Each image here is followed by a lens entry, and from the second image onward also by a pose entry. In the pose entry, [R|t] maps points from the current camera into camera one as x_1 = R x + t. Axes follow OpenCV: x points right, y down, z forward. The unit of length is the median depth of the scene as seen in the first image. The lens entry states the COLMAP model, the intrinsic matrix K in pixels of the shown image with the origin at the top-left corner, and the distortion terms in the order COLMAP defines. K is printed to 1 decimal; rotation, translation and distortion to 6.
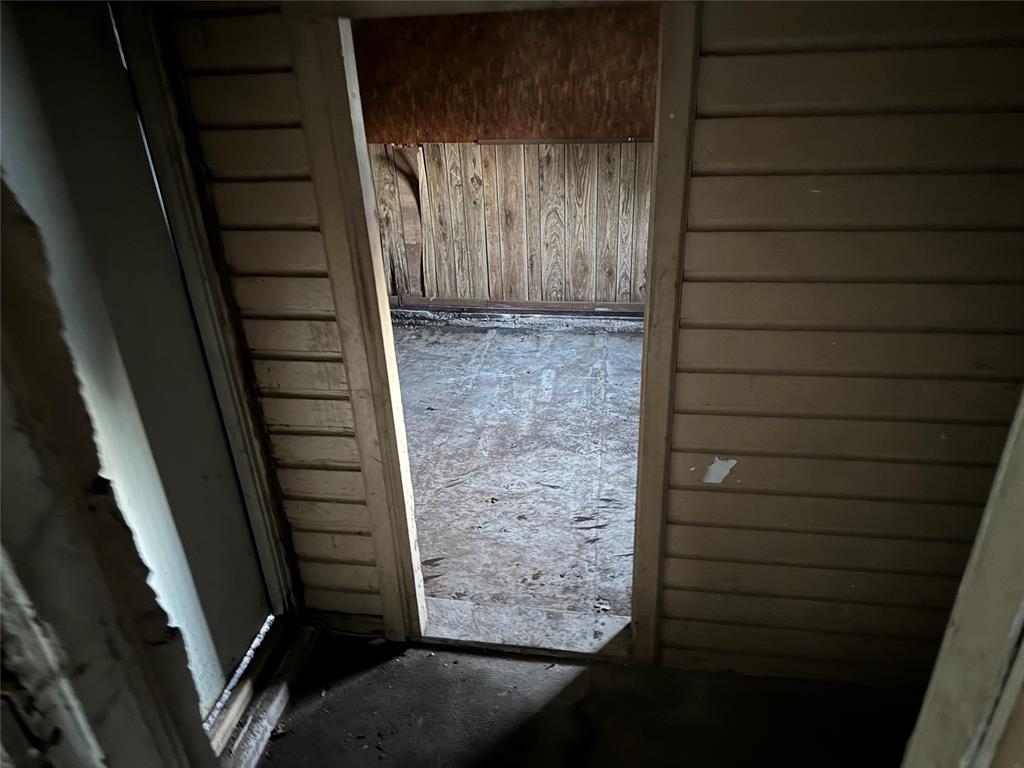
lens RADIAL K [[714.5, 0, 507.9], [0, 714.5, 392.1], [0, 0, 1]] dist [0.066038, -0.075819]
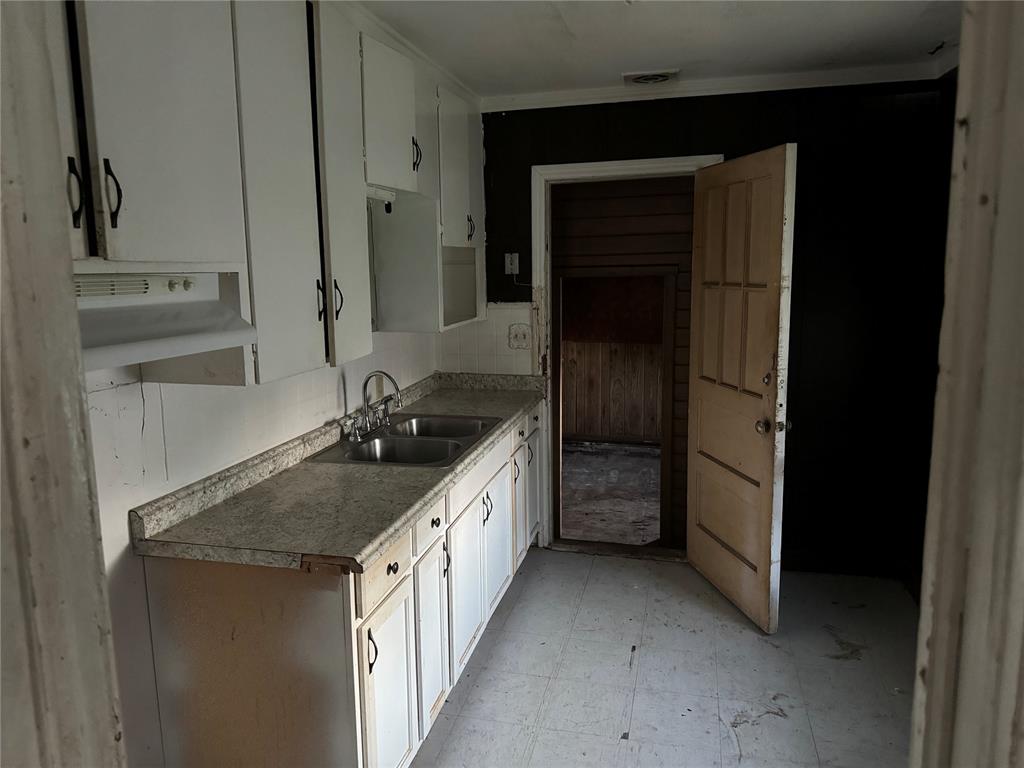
lens RADIAL K [[714.5, 0, 503.4], [0, 714.5, 375.5], [0, 0, 1]] dist [0.066038, -0.075819]
pose [[0.995894, 0.039980, -0.081222, -0.070943], [-0.064588, 0.942458, -0.328026, 0.316261], [0.063434, 0.331925, 0.941171, -0.622949]]
